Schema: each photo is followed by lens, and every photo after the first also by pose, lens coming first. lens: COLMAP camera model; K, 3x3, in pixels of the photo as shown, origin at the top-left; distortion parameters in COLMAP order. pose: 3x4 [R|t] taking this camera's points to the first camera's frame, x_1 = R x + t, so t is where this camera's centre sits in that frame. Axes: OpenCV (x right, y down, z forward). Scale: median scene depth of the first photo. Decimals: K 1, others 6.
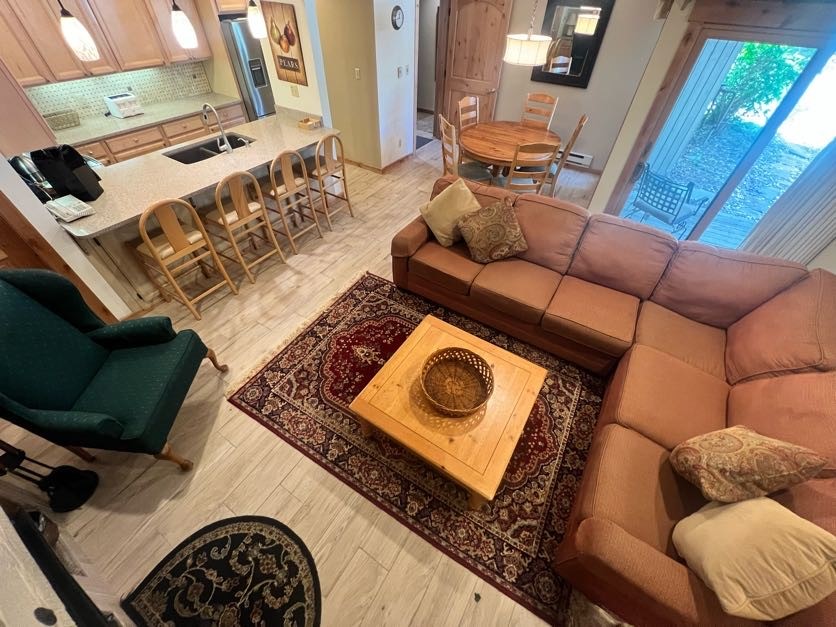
lens RADIAL K [[335.9, 0, 417.2], [0, 335.9, 312.6], [0, 0, 1]] dist [-0.001736, 0.000548]
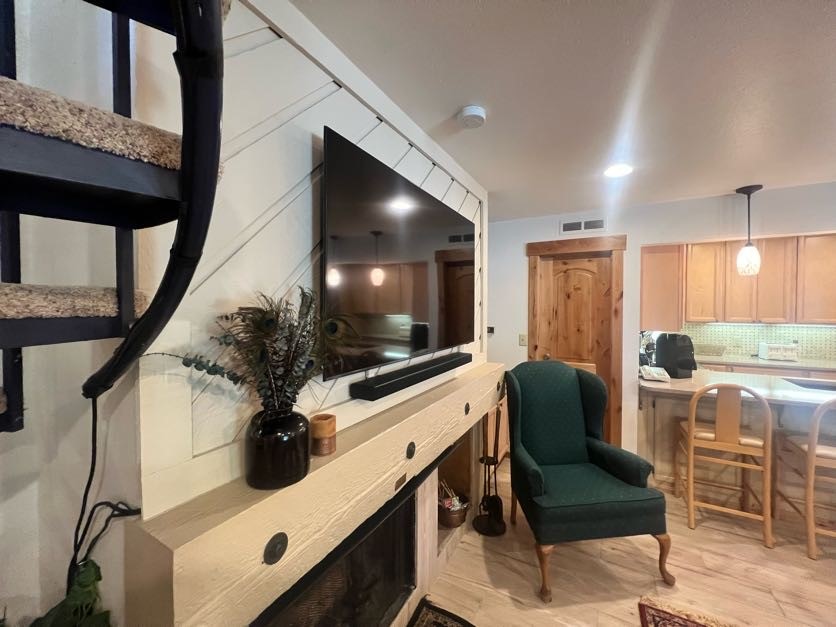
lens RADIAL K [[335.9, 0, 418.1], [0, 335.9, 312.3], [0, 0, 1]] dist [-0.001736, 0.000548]
pose [[0.056333, -0.003222, -0.998407, 0.122966], [-0.715367, 0.697448, -0.042614, 0.190479], [0.696474, 0.716628, 0.036985, 0.194123]]
